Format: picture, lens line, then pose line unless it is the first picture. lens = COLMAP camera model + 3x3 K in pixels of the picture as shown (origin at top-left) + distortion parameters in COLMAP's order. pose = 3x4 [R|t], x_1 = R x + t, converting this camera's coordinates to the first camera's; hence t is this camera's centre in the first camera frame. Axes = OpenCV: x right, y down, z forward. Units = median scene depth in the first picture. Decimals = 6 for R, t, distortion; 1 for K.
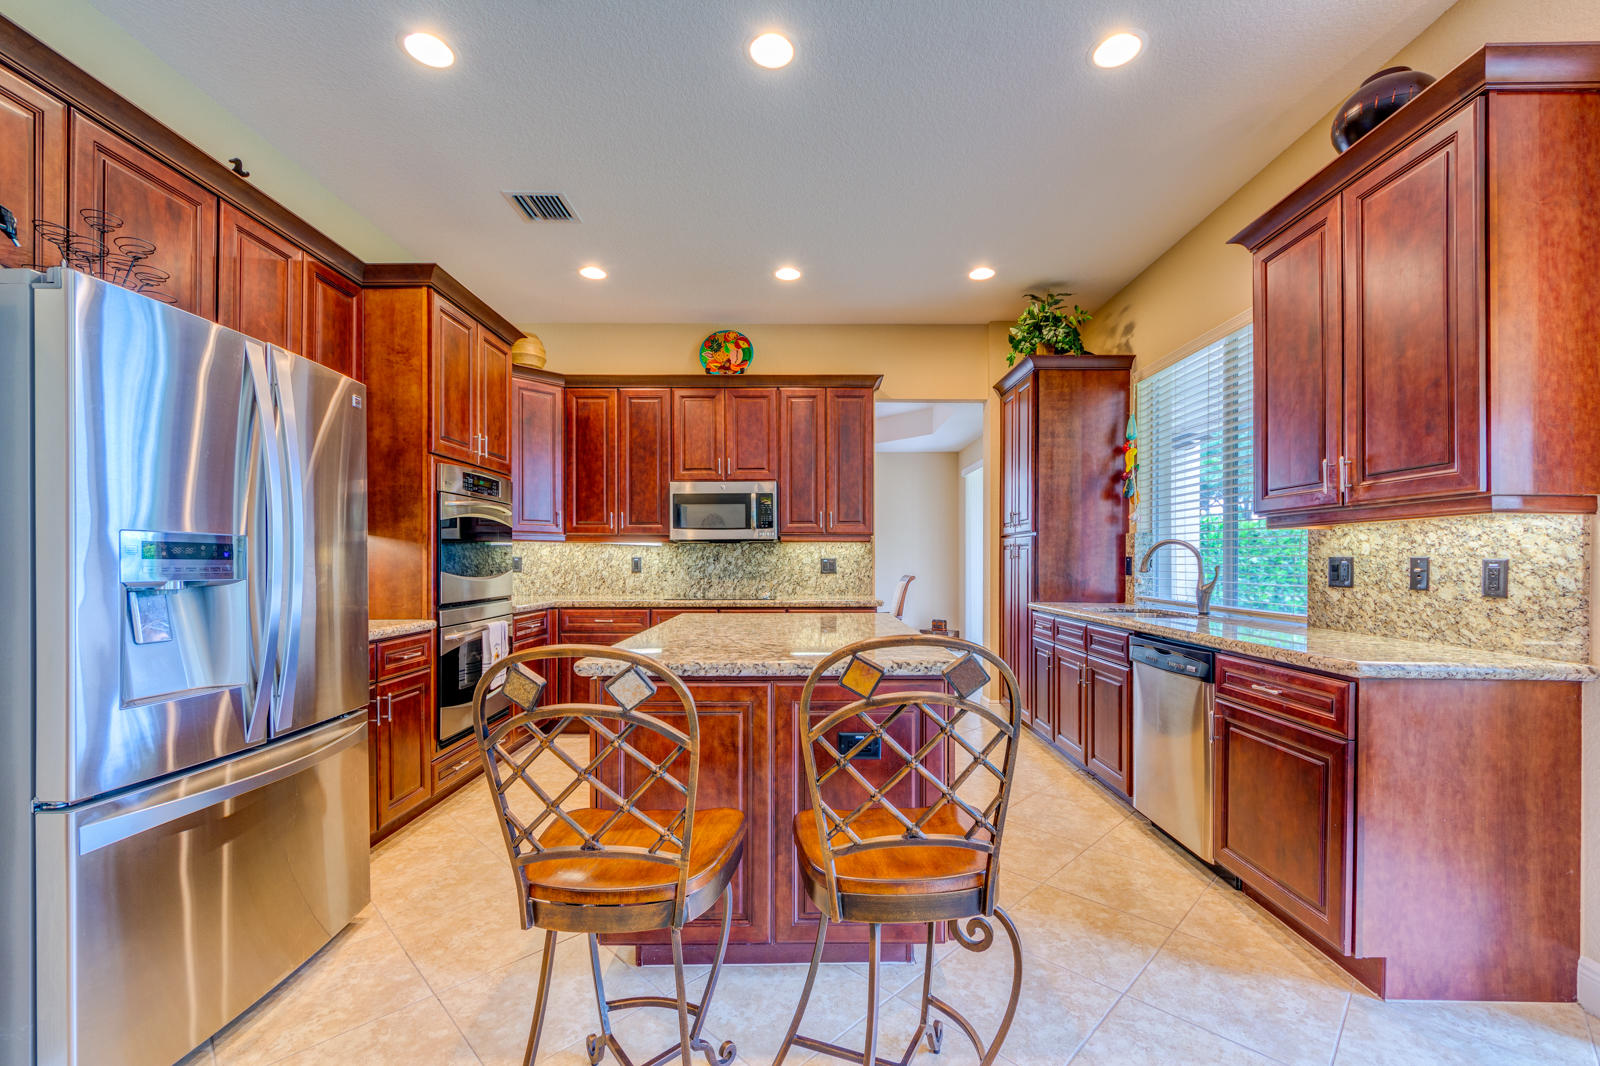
lens RADIAL K [[658.4, 0, 809.5], [0, 658.4, 562.2], [0, 0, 1]] dist [0.002784, -0.000664]
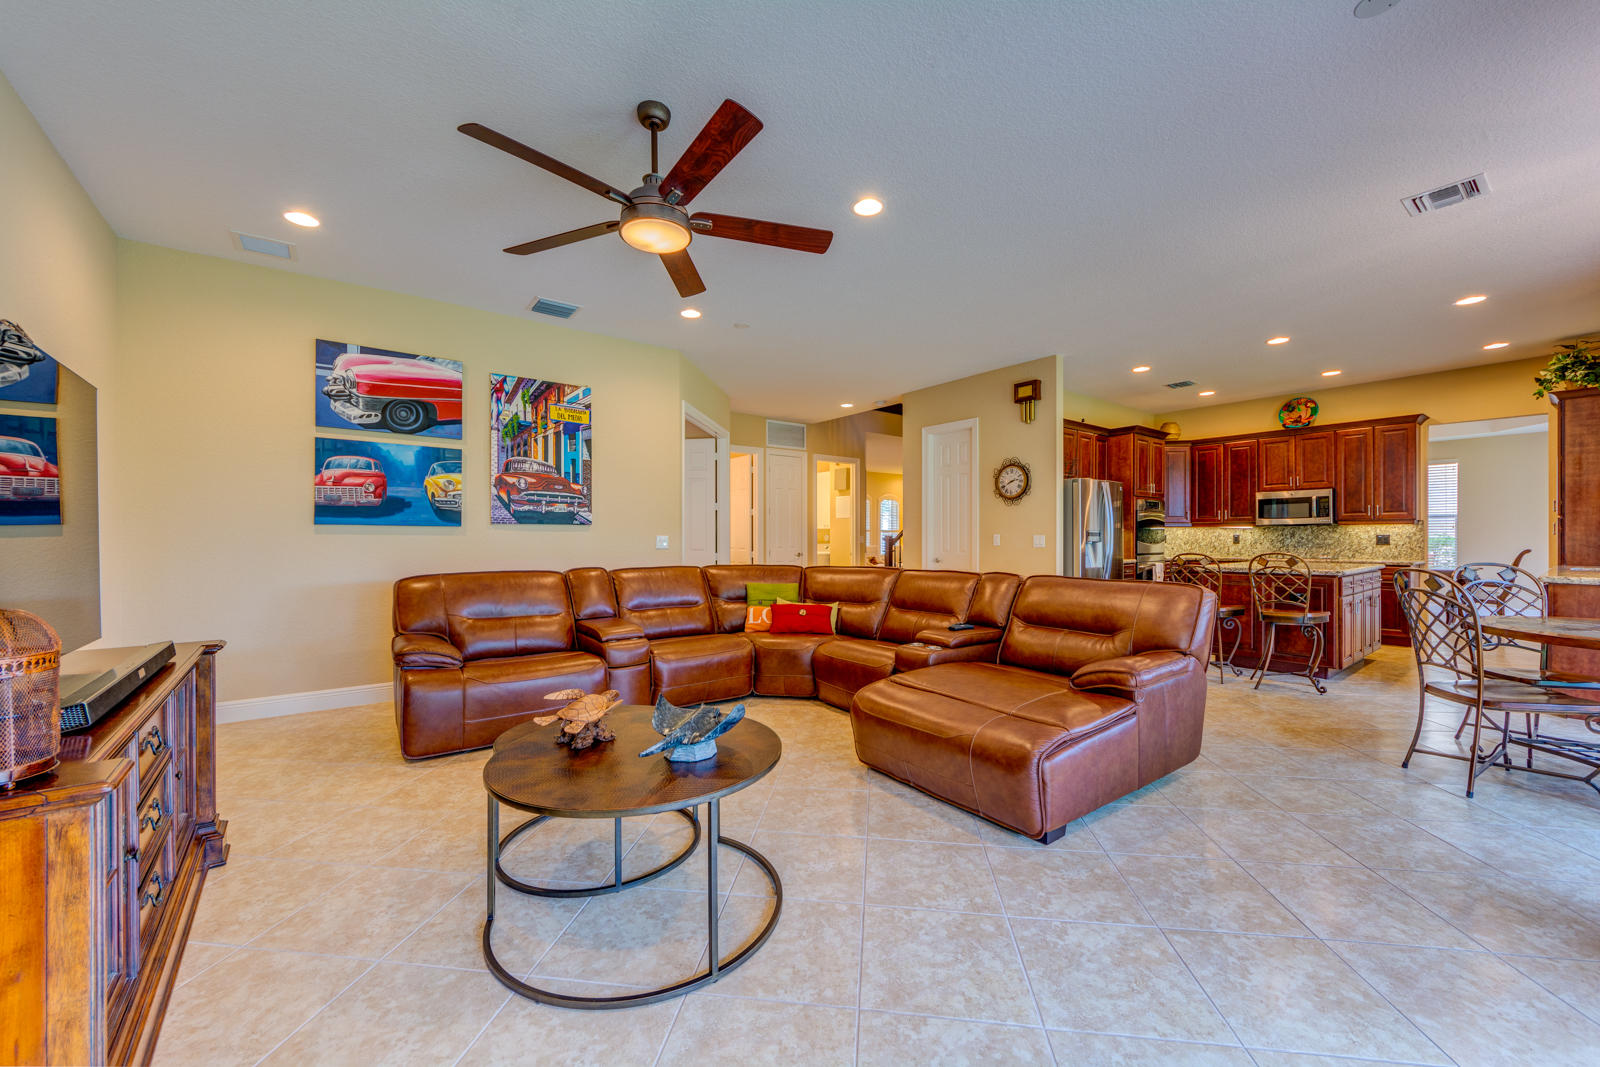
lens RADIAL K [[624.6, 0, 801.9], [0, 624.6, 539.8], [0, 0, 1]] dist [0.003354, 0.000045]
pose [[0.608498, 0.000126, -0.793556, 0.383838], [-0.001309, 0.999999, -0.000845, 0.009168], [0.793554, 0.001553, 0.608497, -1.008664]]
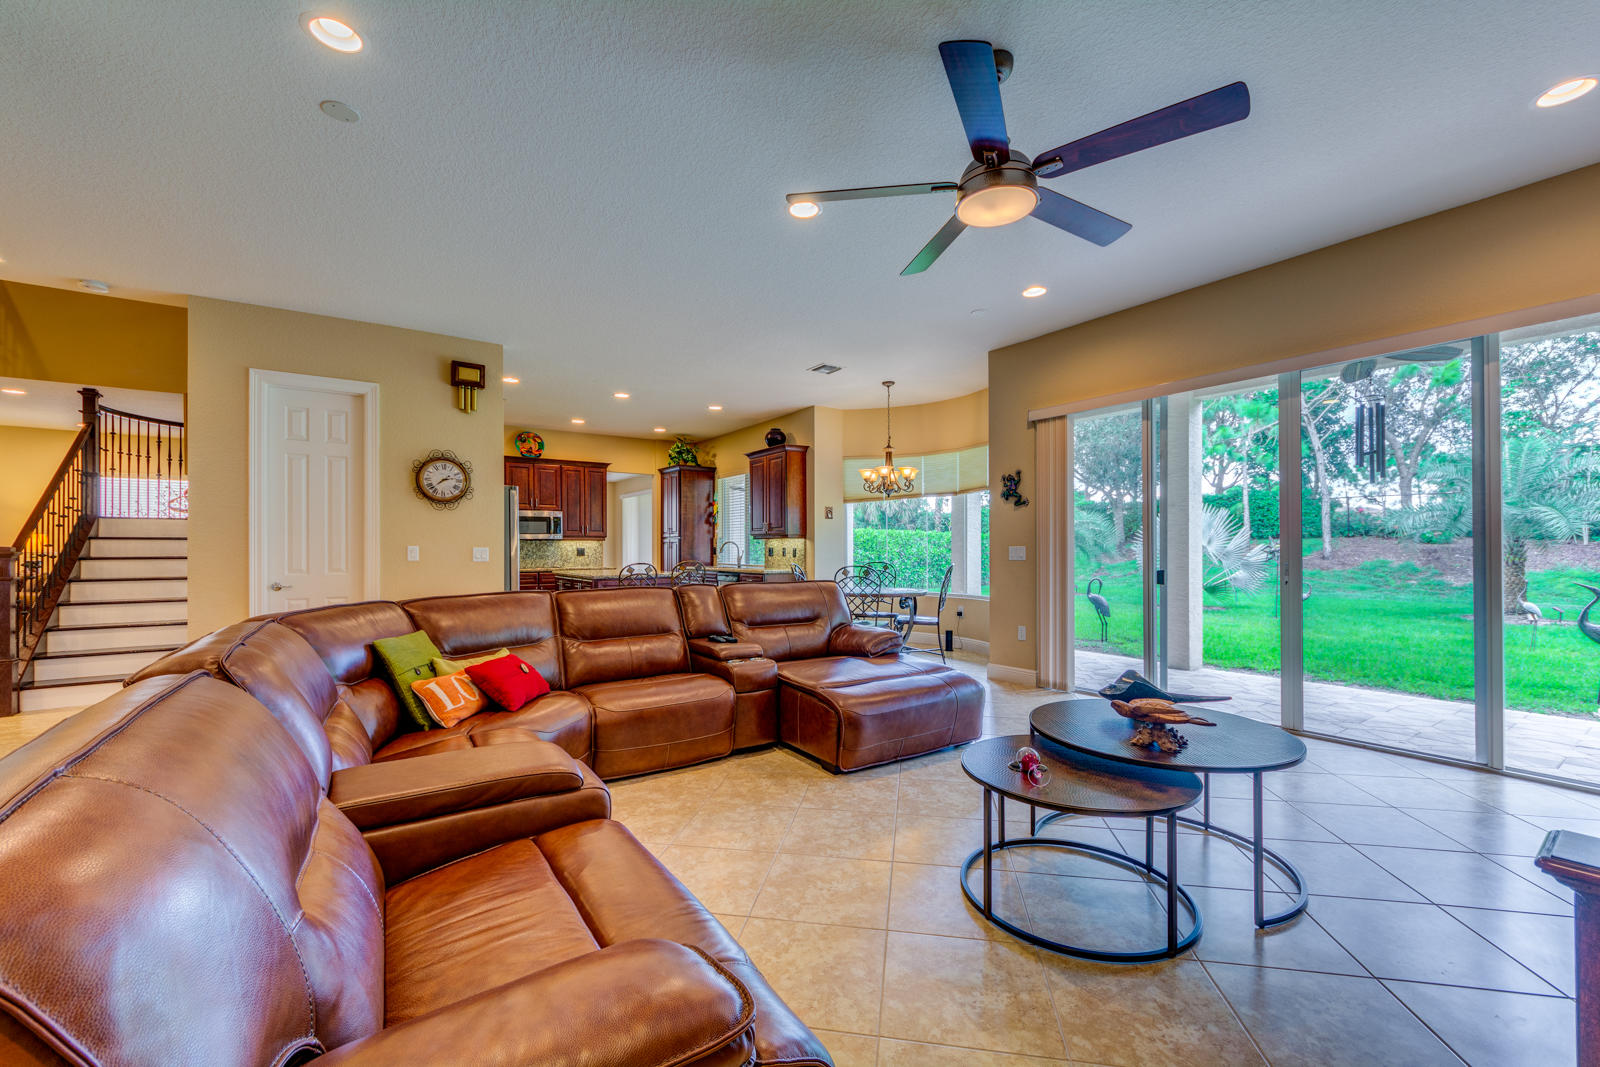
lens RADIAL K [[658.4, 0, 802.8], [0, 658.4, 545.8], [0, 0, 1]] dist [0.002784, -0.000664]
pose [[0.817471, 0.000273, 0.575970, -0.617116], [0.005683, 0.999947, -0.008541, 0.008068], [-0.575942, 0.010255, 0.817426, -1.119040]]
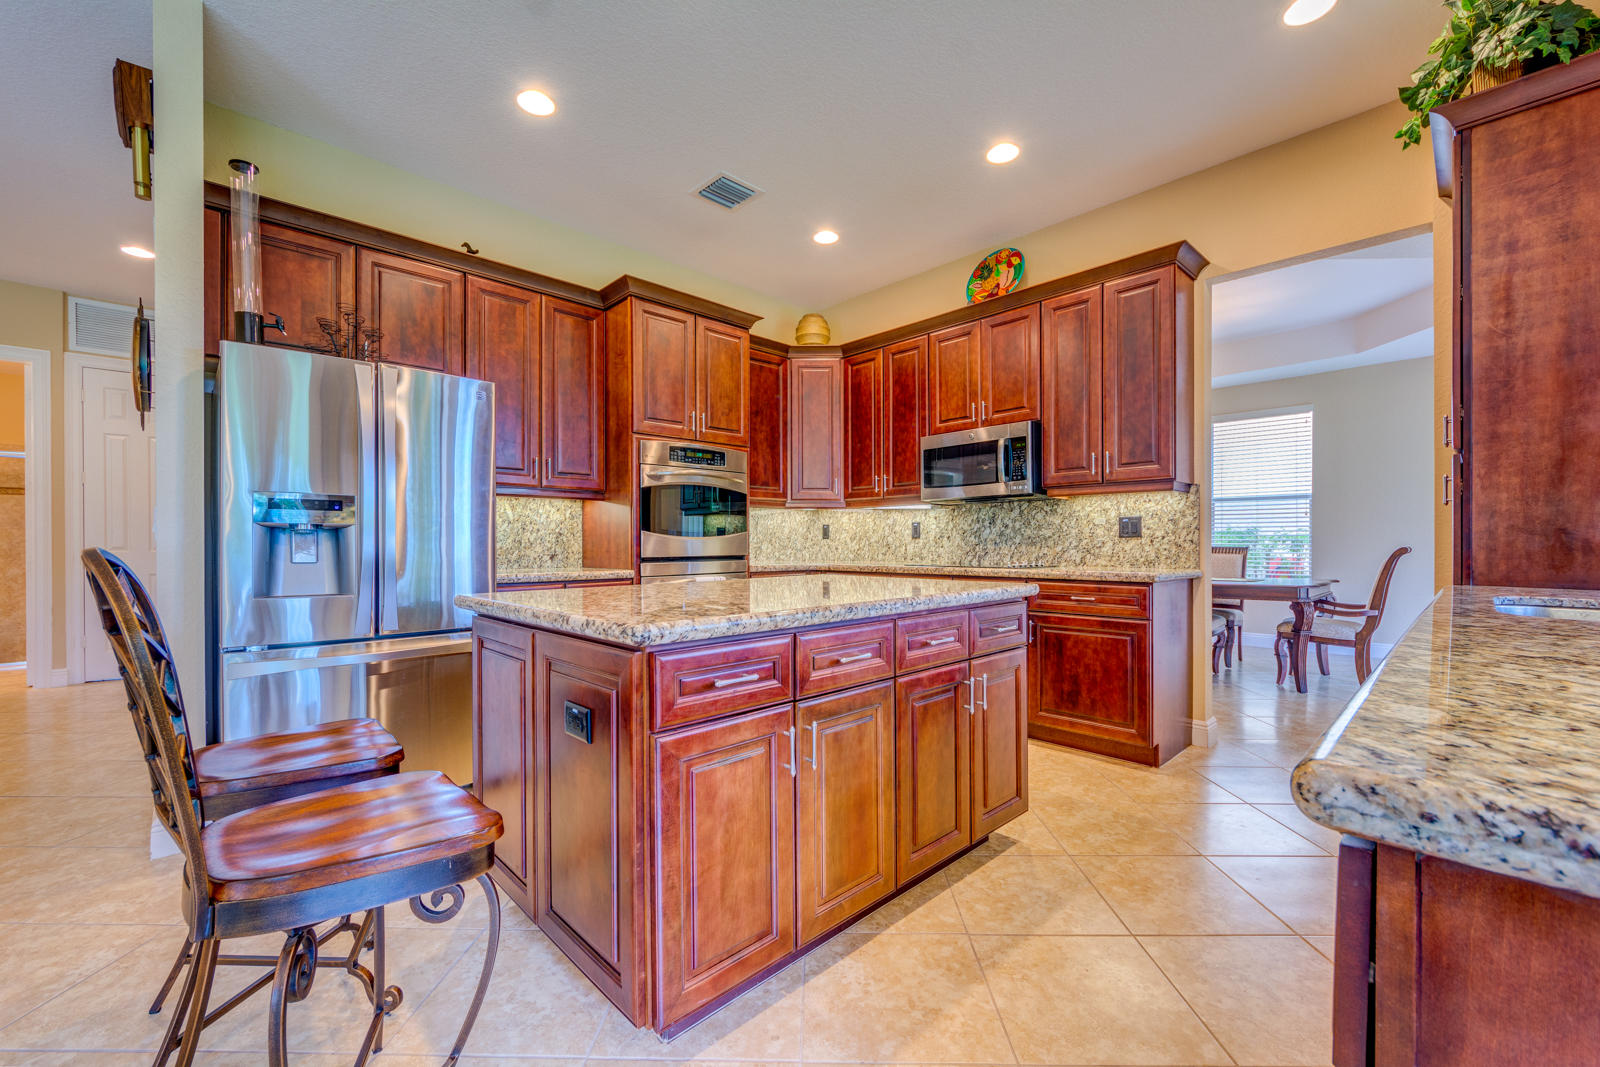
lens RADIAL K [[658.4, 0, 804.2], [0, 658.4, 546.3], [0, 0, 1]] dist [0.002784, -0.000664]
pose [[0.686364, 0.000377, -0.727258, 0.333817], [0.001163, 0.999998, 0.001616, 0.027091], [0.727257, -0.001954, 0.686362, 0.250776]]
